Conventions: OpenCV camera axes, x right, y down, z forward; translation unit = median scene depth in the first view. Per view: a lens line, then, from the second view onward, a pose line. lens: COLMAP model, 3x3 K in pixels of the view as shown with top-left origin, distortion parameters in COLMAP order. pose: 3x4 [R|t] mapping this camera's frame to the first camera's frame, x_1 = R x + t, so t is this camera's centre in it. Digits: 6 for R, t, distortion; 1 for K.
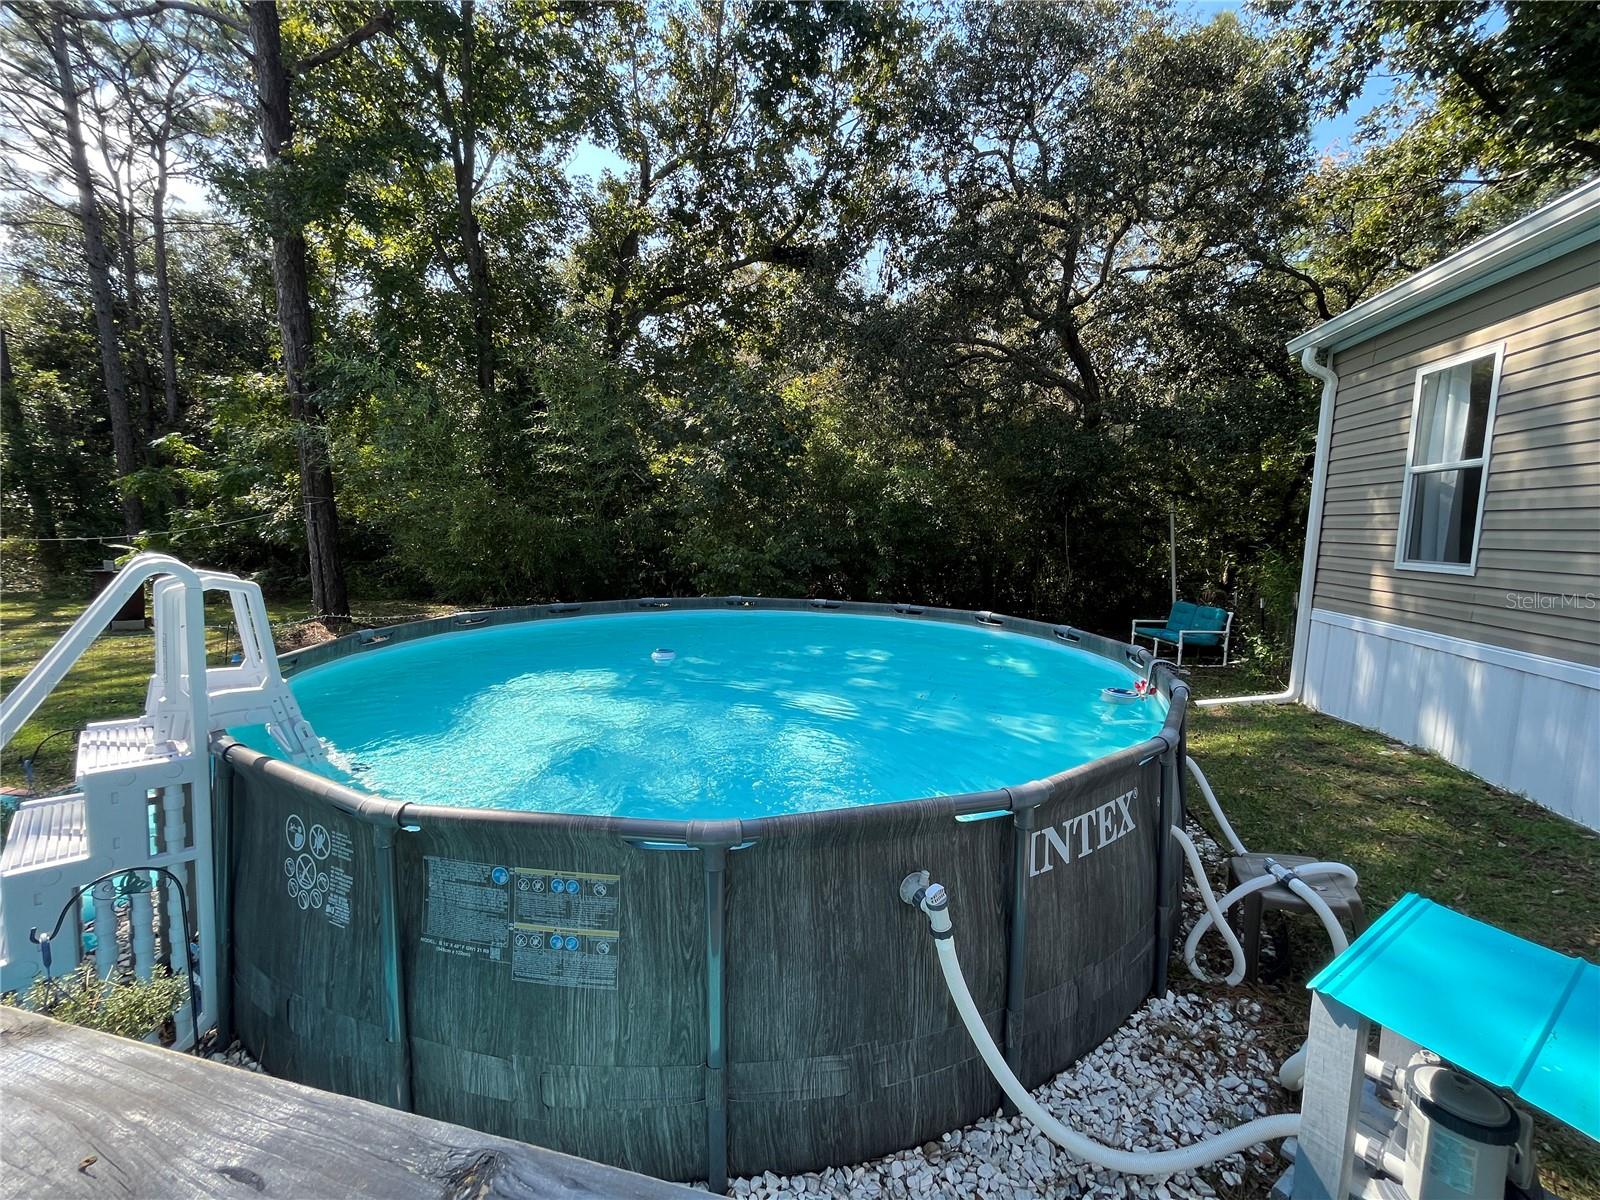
lens RADIAL K [[655.3, 0, 793.9], [0, 655.3, 606.0], [0, 0, 1]] dist [0.003856, 0.000141]
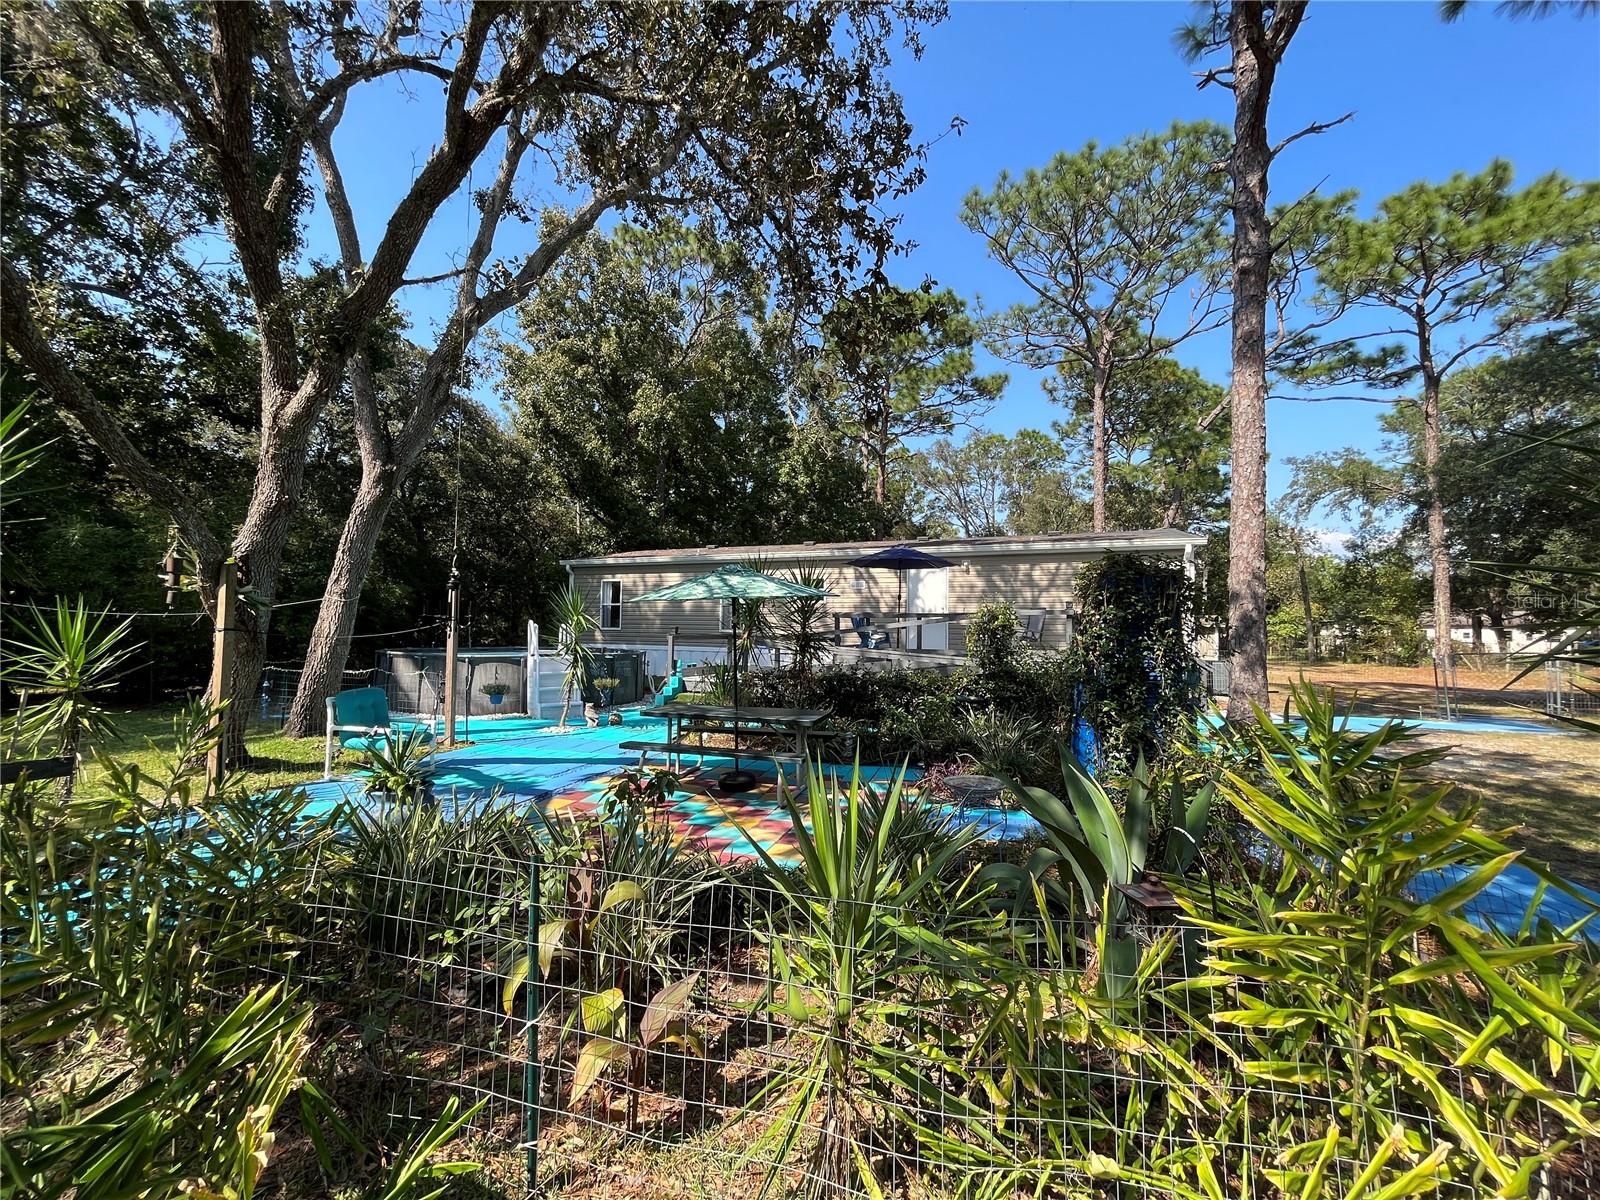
lens RADIAL K [[655.3, 0, 804.3], [0, 655.3, 601.8], [0, 0, 1]] dist [0.003856, 0.000141]
pose [[0.174403, 0.041075, 0.983817, -2.633098], [0.111113, 0.991927, -0.061110, 0.146070], [-0.978385, 0.119972, 0.168431, -0.807469]]
